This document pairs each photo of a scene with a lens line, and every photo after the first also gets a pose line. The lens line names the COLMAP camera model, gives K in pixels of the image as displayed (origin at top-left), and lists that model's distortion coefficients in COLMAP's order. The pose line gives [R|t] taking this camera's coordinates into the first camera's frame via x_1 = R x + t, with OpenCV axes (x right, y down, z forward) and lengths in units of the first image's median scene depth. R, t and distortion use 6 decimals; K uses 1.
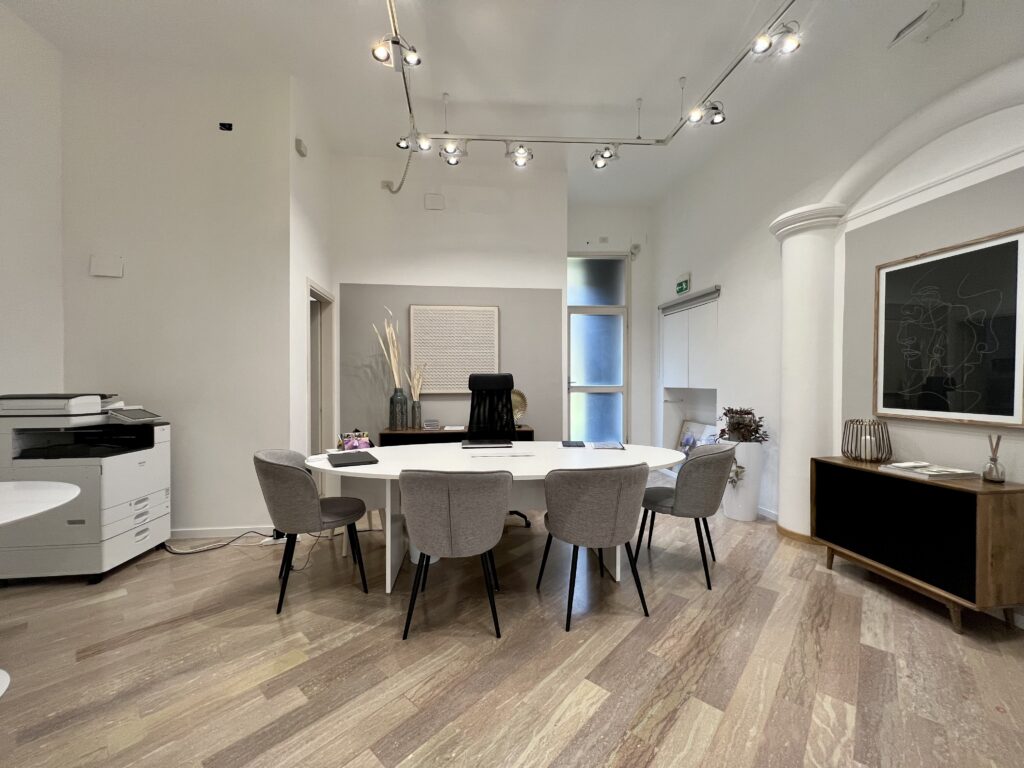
lens RADIAL K [[410.0, 0, 517.1], [0, 410.0, 384.2], [0, 0, 1]] dist [0.000719, 0.000406]
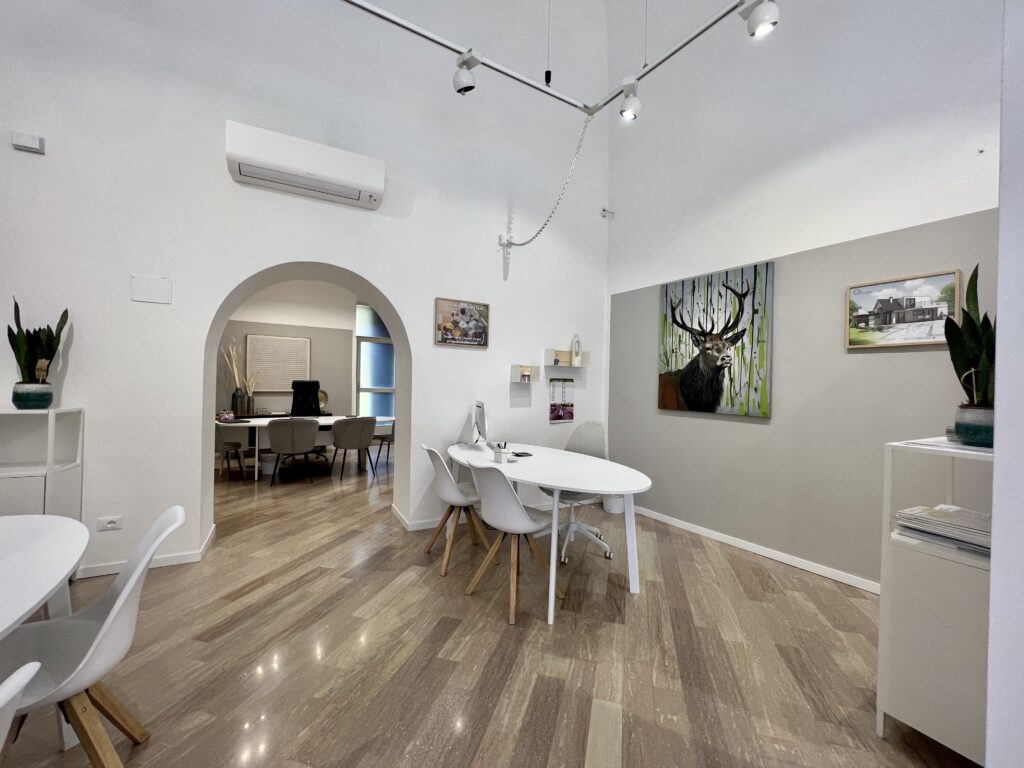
lens RADIAL K [[409.1, 0, 513.5], [0, 409.1, 385.9], [0, 0, 1]] dist [-0.001533, 0.000279]
pose [[0.905327, 0.017273, 0.424363, -0.000979], [-0.016222, 0.999850, -0.006089, -0.005322], [-0.424405, -0.001372, 0.905472, -0.870973]]
